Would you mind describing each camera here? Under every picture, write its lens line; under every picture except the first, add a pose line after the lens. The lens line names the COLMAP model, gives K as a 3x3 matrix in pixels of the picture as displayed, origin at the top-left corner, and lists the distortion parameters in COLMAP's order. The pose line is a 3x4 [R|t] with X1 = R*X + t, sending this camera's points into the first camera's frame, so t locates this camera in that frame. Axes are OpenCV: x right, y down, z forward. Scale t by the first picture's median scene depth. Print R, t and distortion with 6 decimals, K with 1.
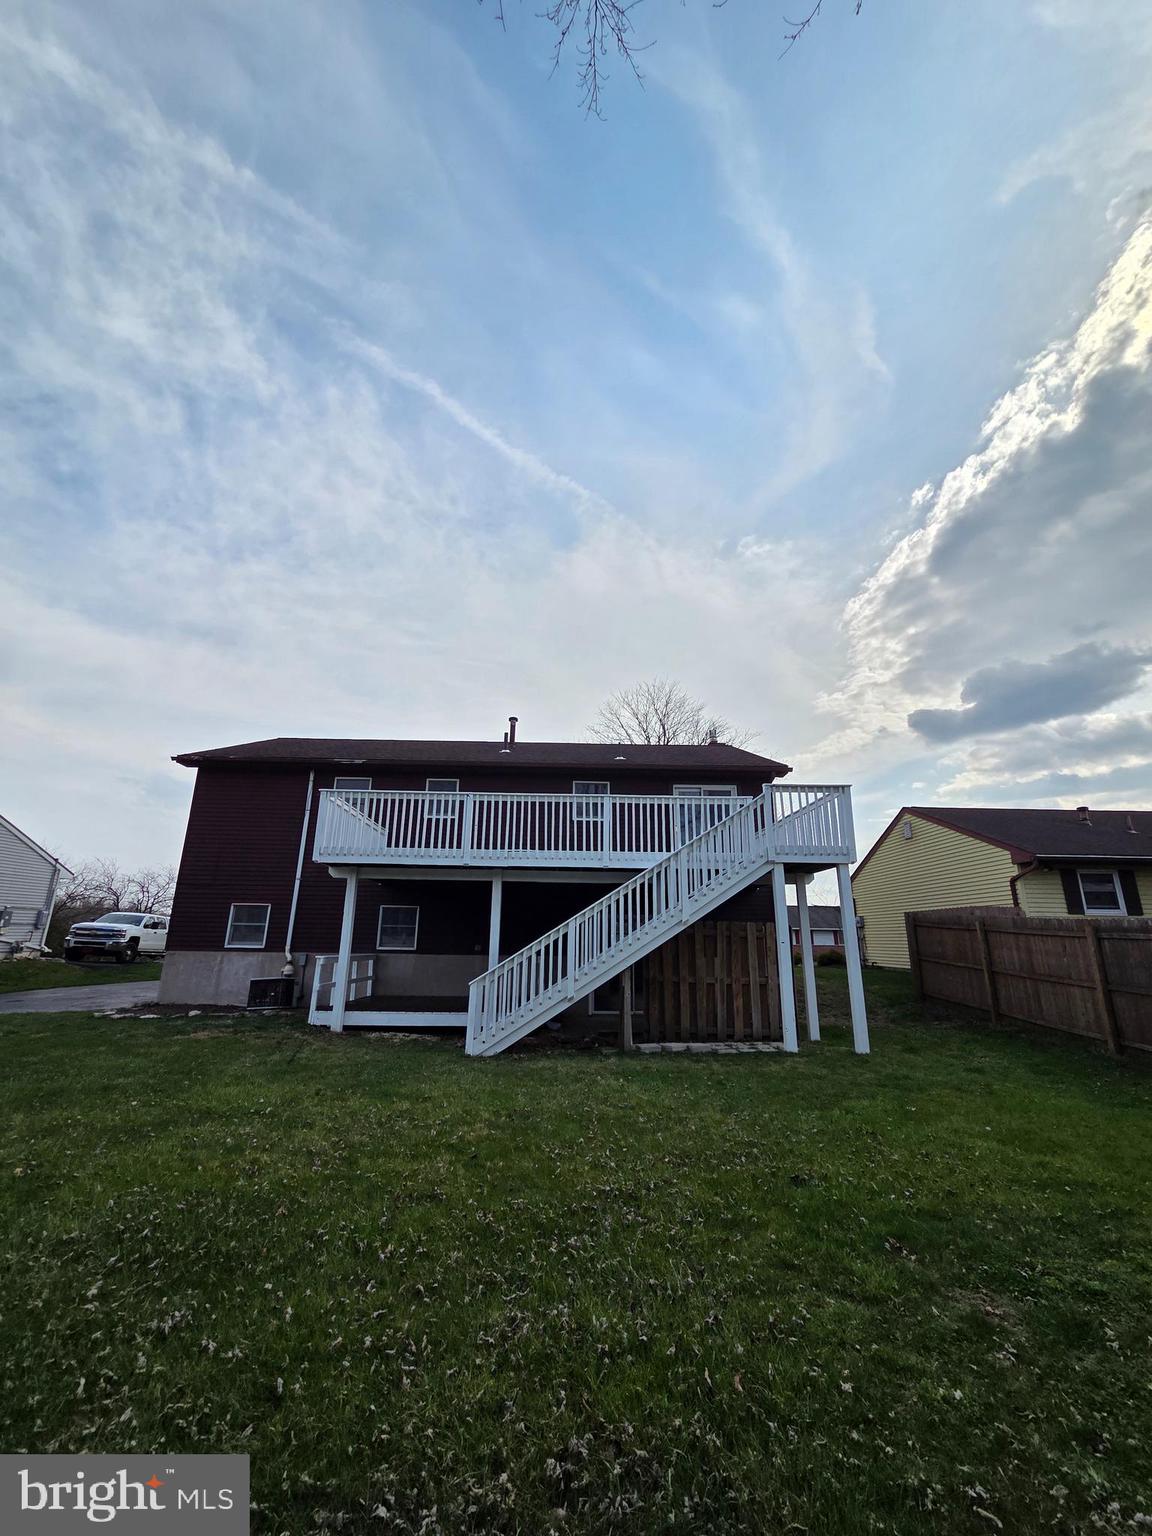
lens RADIAL K [[625.5, 0, 576.0], [0, 625.5, 768.0], [0, 0, 1]] dist [-0.000902, -0.000384]
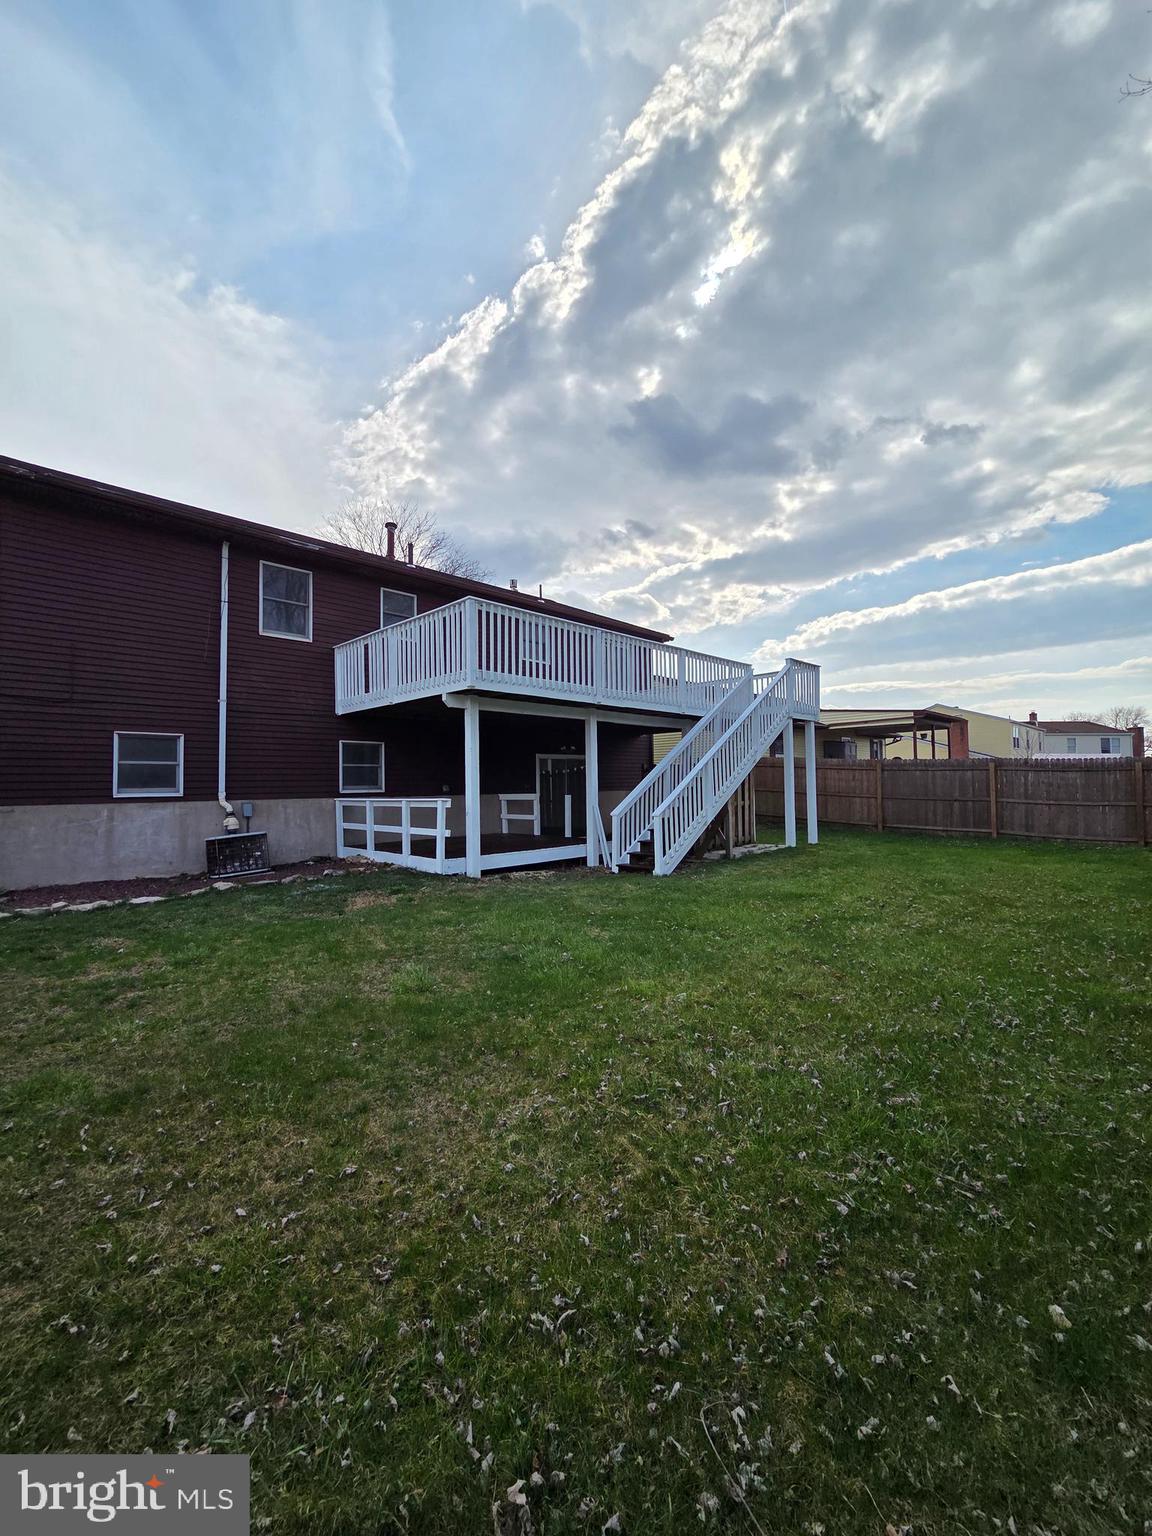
lens RADIAL K [[625.5, 0, 576.0], [0, 625.5, 768.0], [0, 0, 1]] dist [-0.000902, -0.000384]
pose [[0.728012, -0.004982, 0.685546, -0.671429], [-0.161242, 0.970678, 0.178285, 0.064211], [-0.666332, -0.240333, 0.705862, 0.230425]]
